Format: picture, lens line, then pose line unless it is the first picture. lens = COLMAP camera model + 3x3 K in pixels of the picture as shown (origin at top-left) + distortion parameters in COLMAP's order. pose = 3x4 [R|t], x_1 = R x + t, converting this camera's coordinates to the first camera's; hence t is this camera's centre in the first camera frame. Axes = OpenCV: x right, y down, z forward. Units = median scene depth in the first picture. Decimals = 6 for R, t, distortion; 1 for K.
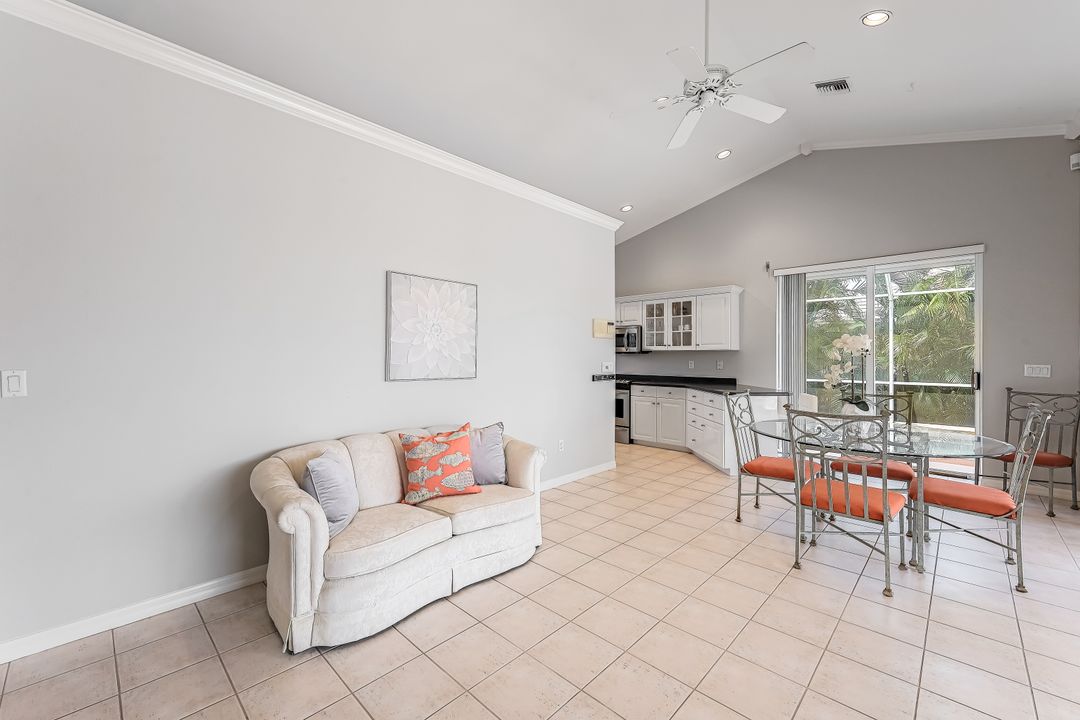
lens RADIAL K [[437.6, 0, 534.2], [0, 437.6, 355.3], [0, 0, 1]] dist [-0.007242, 0.000744]
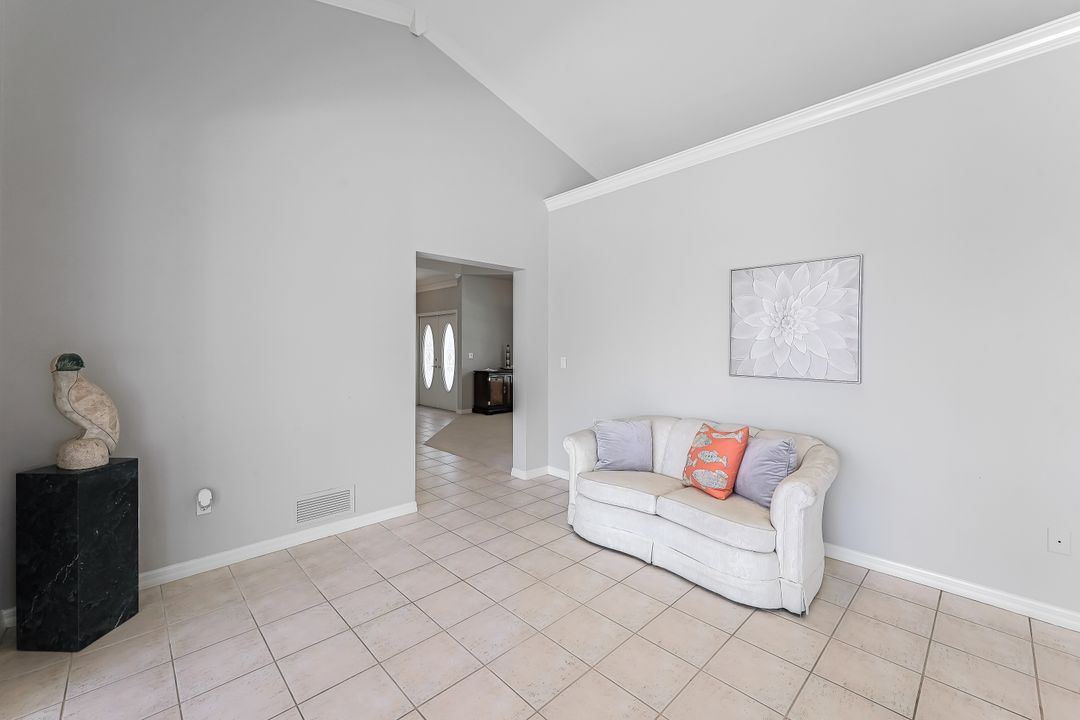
lens RADIAL K [[437.6, 0, 539.0], [0, 437.6, 352.9], [0, 0, 1]] dist [-0.007242, 0.000744]
pose [[-0.039667, 0.006890, -0.999189, 0.680485], [-0.000403, 0.999976, 0.006911, -0.002406], [0.999213, 0.000676, -0.039663, 0.548026]]
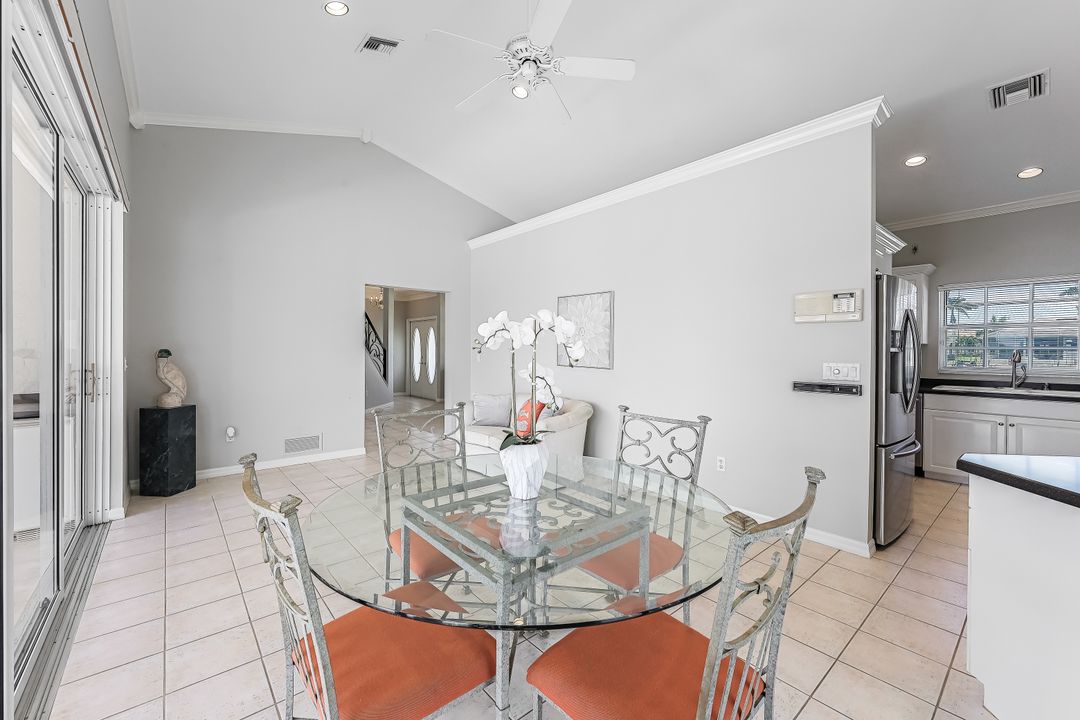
lens RADIAL K [[437.6, 0, 540.3], [0, 437.6, 356.6], [0, 0, 1]] dist [-0.007242, 0.000744]
pose [[-0.095246, 0.013451, -0.995363, 1.200660], [-0.004545, 0.999892, 0.013947, 0.002267], [0.995443, 0.005853, -0.095175, 1.020810]]
